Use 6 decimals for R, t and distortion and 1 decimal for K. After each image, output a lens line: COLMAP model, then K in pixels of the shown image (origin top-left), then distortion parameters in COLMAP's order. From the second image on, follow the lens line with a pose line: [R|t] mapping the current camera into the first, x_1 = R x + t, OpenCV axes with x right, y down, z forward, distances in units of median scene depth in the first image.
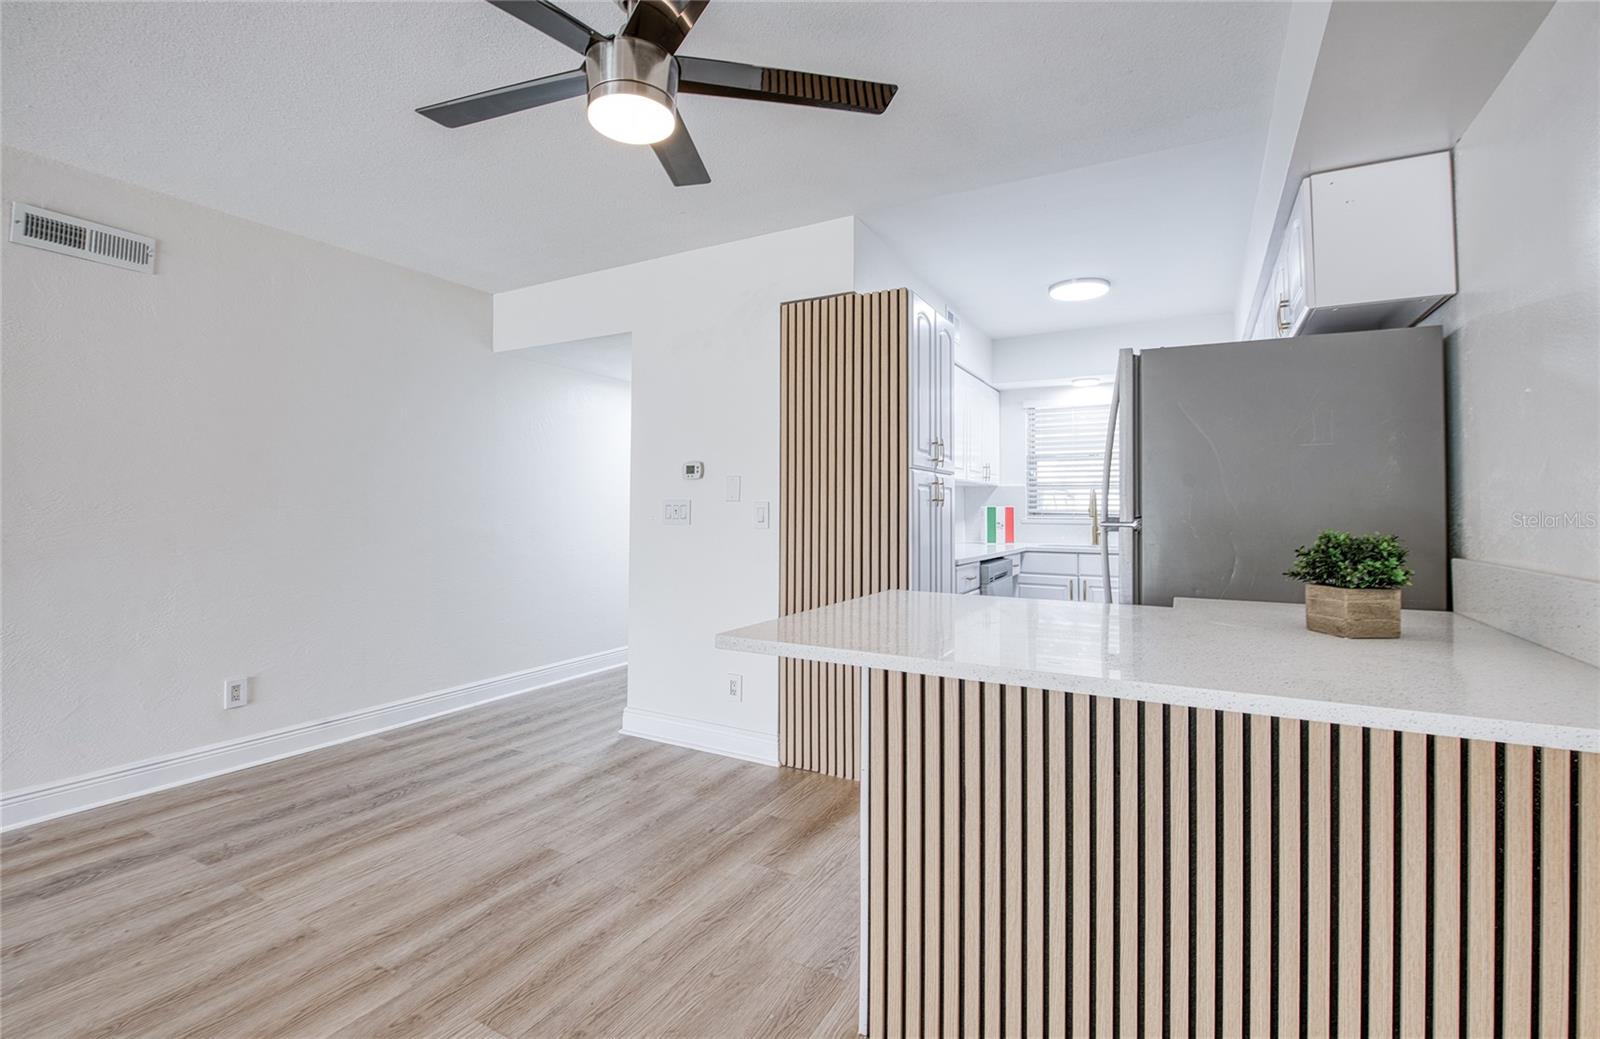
lens RADIAL K [[706.3, 0, 800.2], [0, 706.3, 491.7], [0, 0, 1]] dist [-0.013643, -0.001146]
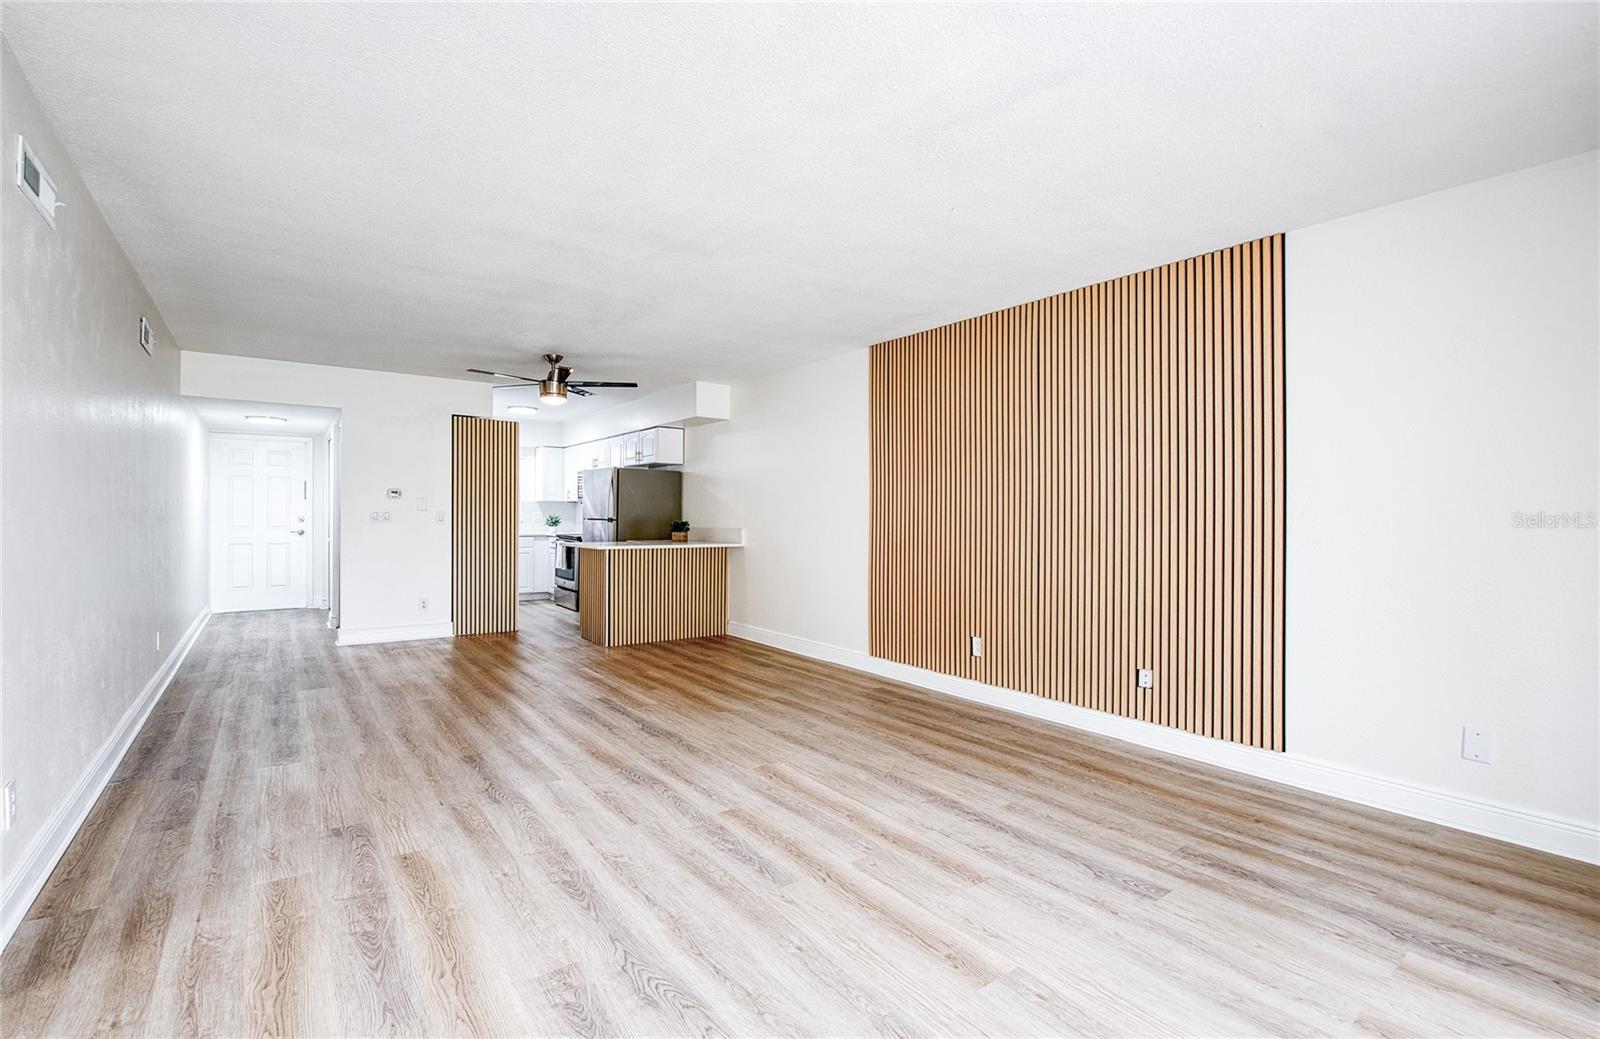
lens RADIAL K [[705.2, 0, 778.9], [0, 705.2, 520.8], [0, 0, 1]] dist [-0.013160, -0.001115]
pose [[0.427507, -0.007372, 0.903982, -1.643062], [-0.028419, 0.999363, 0.021589, -0.031906], [-0.903565, -0.034920, 0.427025, -0.834448]]
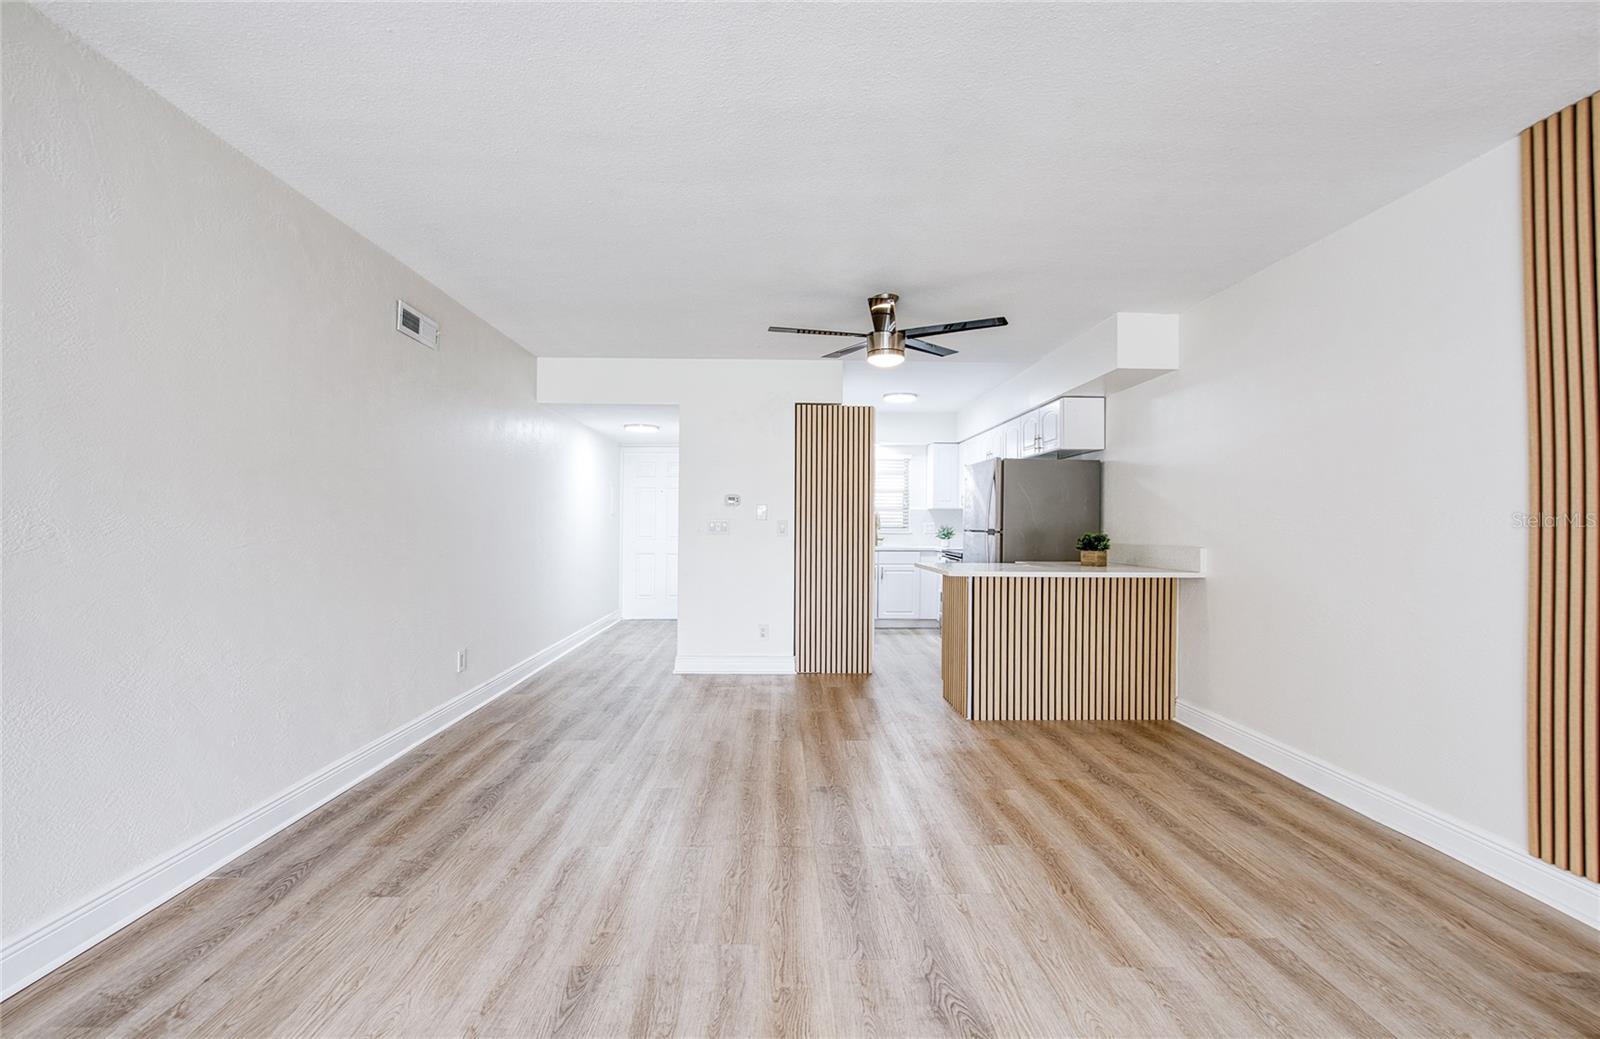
lens RADIAL K [[707.0, 0, 795.0], [0, 707.0, 522.9], [0, 0, 1]] dist [-0.013605, -0.003421]
pose [[0.862488, 0.001311, 0.506076, -0.982336], [-0.014583, 0.999646, 0.022264, -0.019534], [-0.505868, -0.026583, 0.862201, -0.520328]]
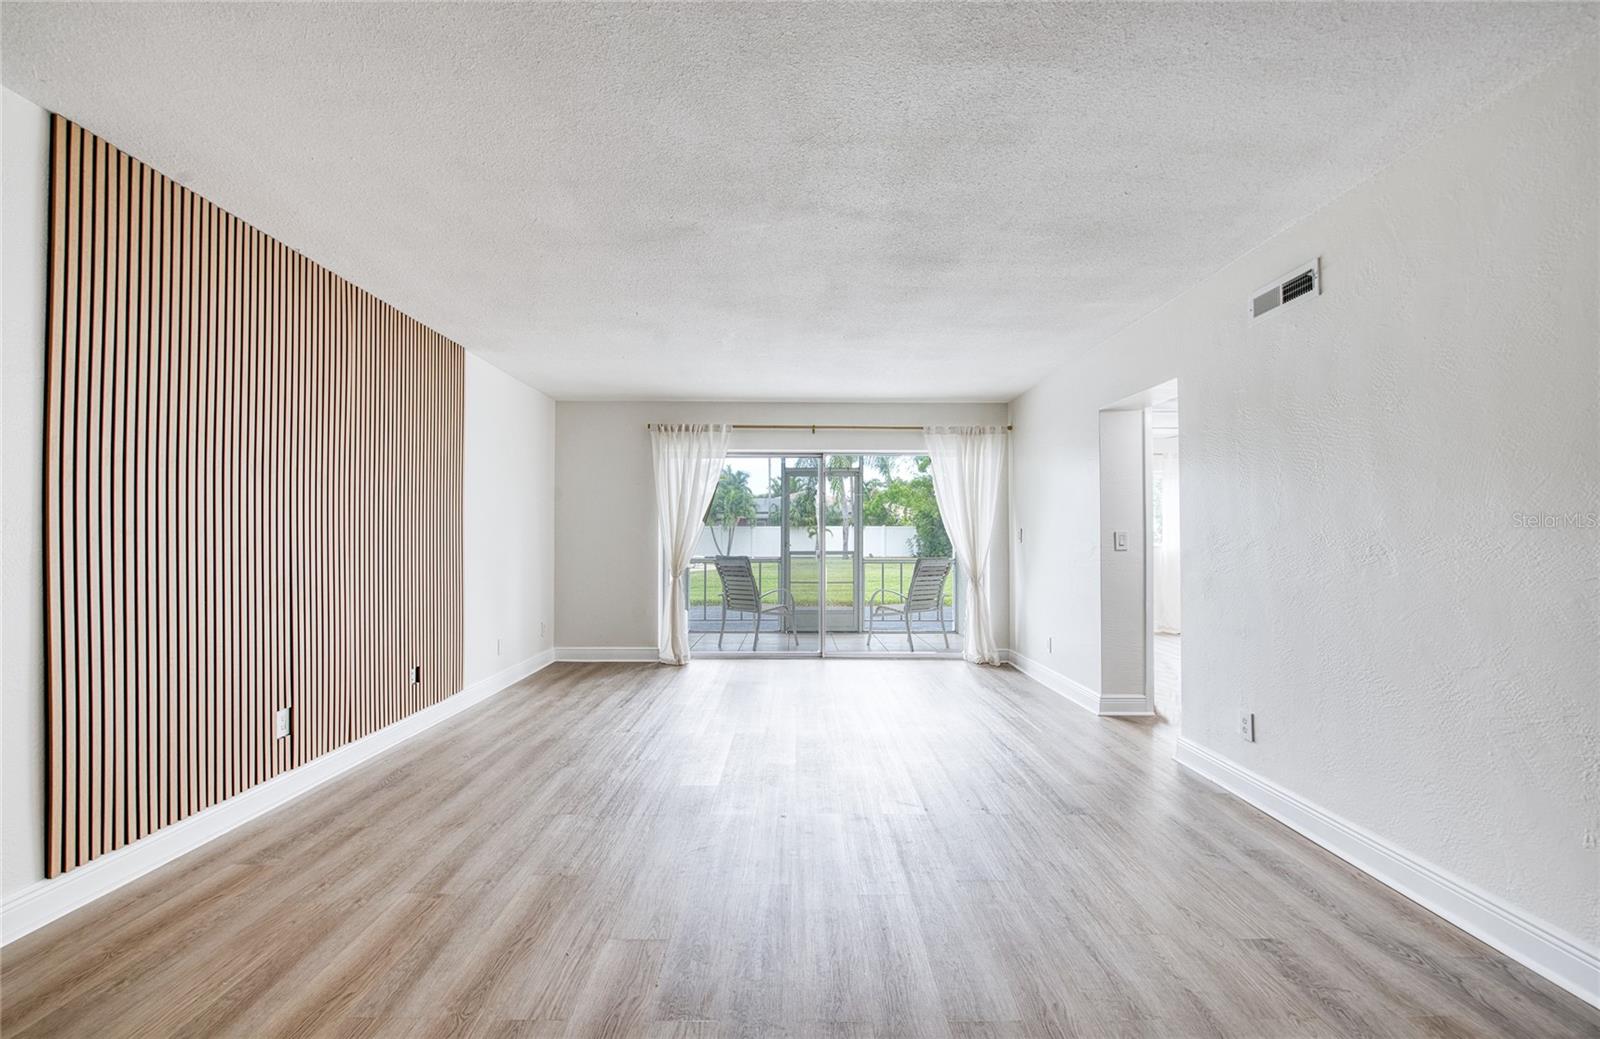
lens RADIAL K [[695.9, 0, 801.6], [0, 695.9, 525.6], [0, 0, 1]] dist [-0.018415, -0.001115]
pose [[-0.869865, -0.015737, -0.493038, -0.243473], [0.005354, 0.999131, -0.041337, 0.012579], [0.493260, -0.038598, -0.869025, 0.710317]]
